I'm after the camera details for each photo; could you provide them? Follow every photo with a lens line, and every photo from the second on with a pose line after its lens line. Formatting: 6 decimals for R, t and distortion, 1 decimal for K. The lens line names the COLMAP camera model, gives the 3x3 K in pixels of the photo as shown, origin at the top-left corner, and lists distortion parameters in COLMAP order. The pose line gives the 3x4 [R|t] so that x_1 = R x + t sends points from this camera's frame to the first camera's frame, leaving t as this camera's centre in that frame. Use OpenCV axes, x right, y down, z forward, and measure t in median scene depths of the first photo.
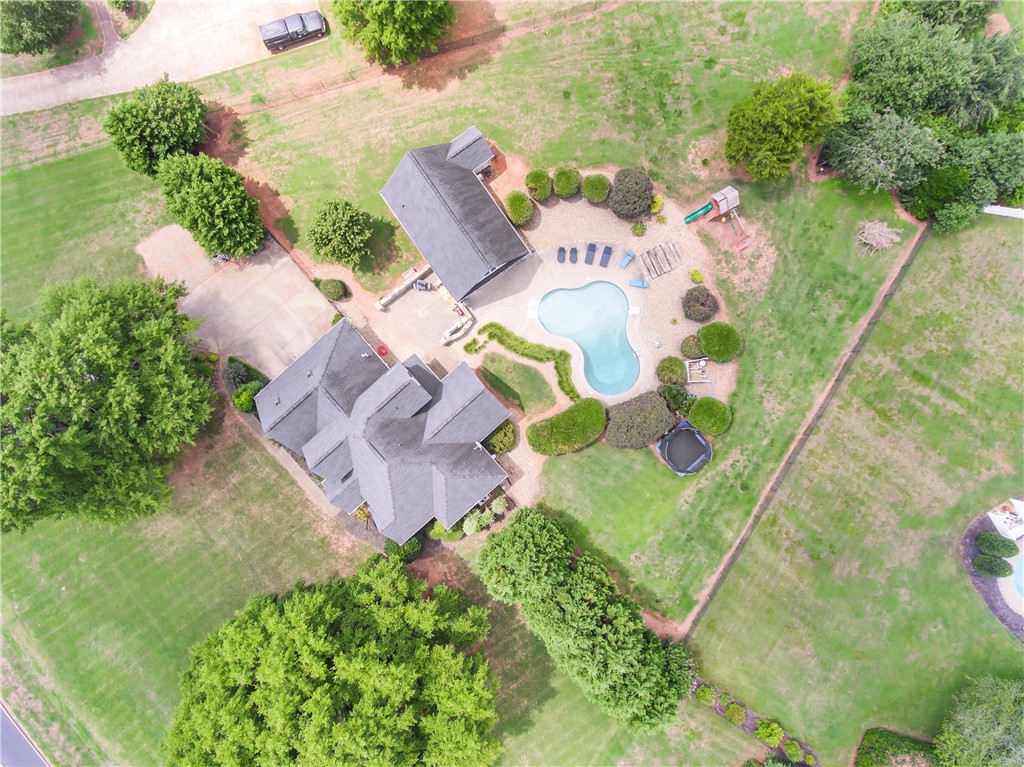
lens RADIAL K [[600.8, 0, 526.2], [0, 600.8, 388.1], [0, 0, 1]] dist [-0.002621, 0.002368]
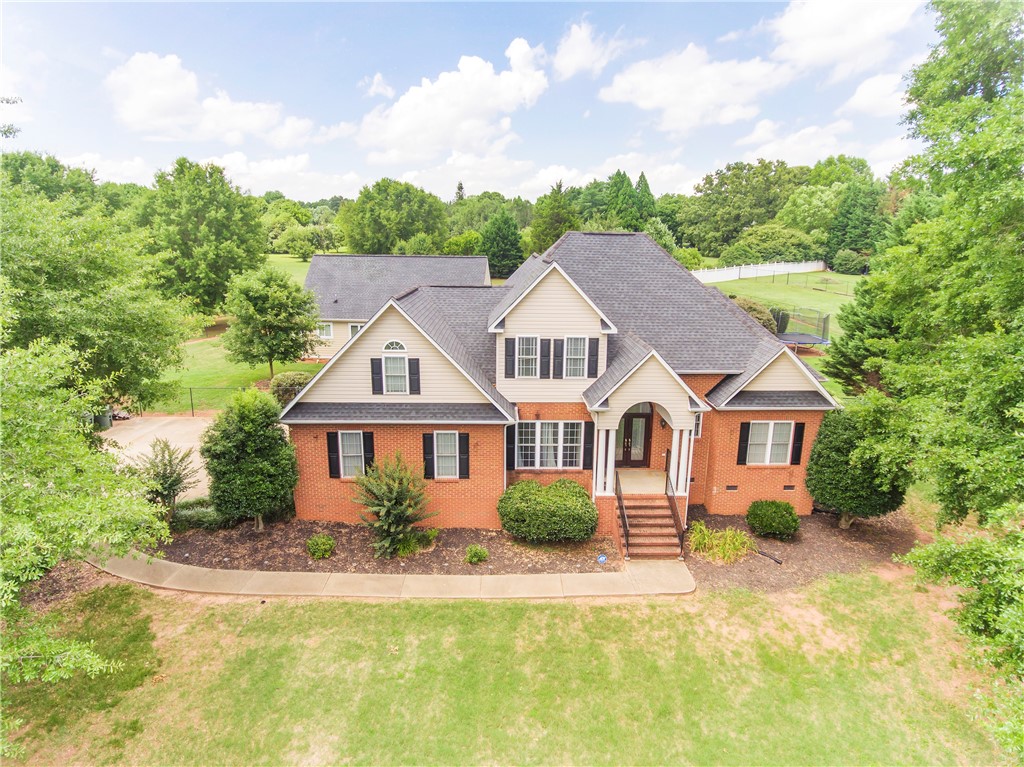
lens RADIAL K [[600.8, 0, 514.6], [0, 600.8, 385.1], [0, 0, 1]] dist [-0.002621, 0.002368]
pose [[0.643070, -0.169945, 0.746712, -0.603657], [0.765578, 0.166530, -0.621416, 0.324241], [-0.018744, 0.971281, 0.237196, 0.878563]]
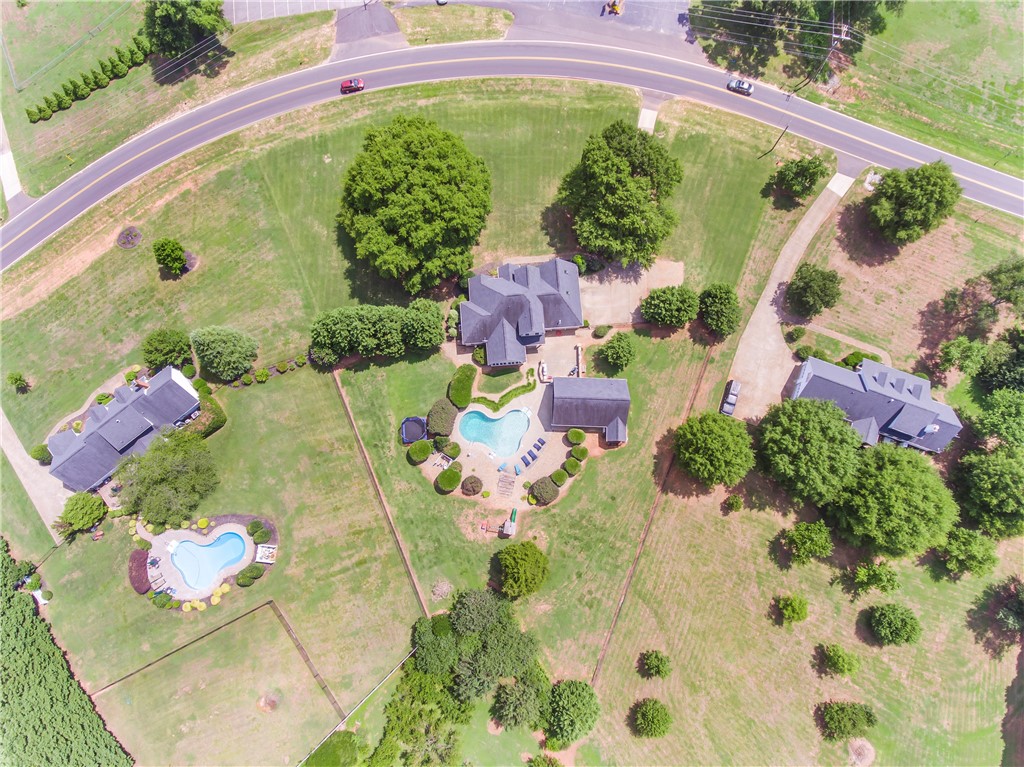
lens RADIAL K [[600.8, 0, 514.3], [0, 600.8, 382.5], [0, 0, 1]] dist [-0.002621, 0.002368]
pose [[-0.601848, 0.787103, -0.135086, 0.213213], [-0.798602, -0.592373, 0.106441, -0.245618], [0.003759, 0.171941, 0.985100, -0.796677]]
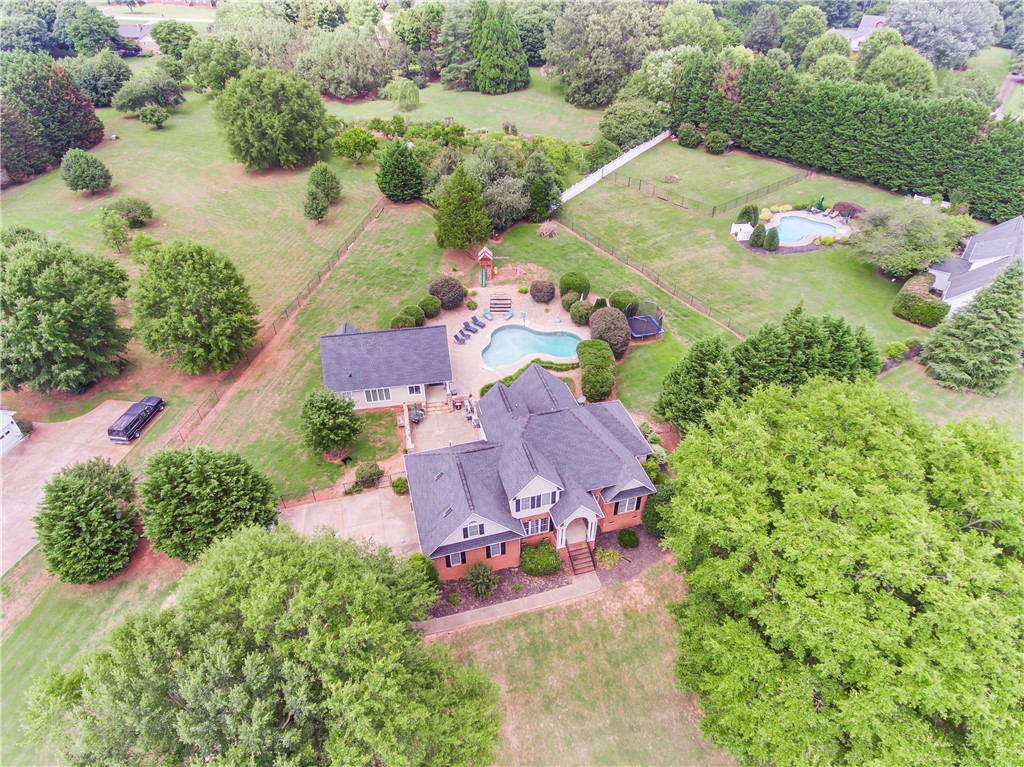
lens RADIAL K [[600.8, 0, 515.4], [0, 600.8, 382.3], [0, 0, 1]] dist [-0.002621, 0.002368]
pose [[0.435958, -0.545823, 0.715554, -0.817981], [0.899963, 0.266847, -0.344761, 0.325422], [-0.002765, 0.794273, 0.607555, 0.334152]]
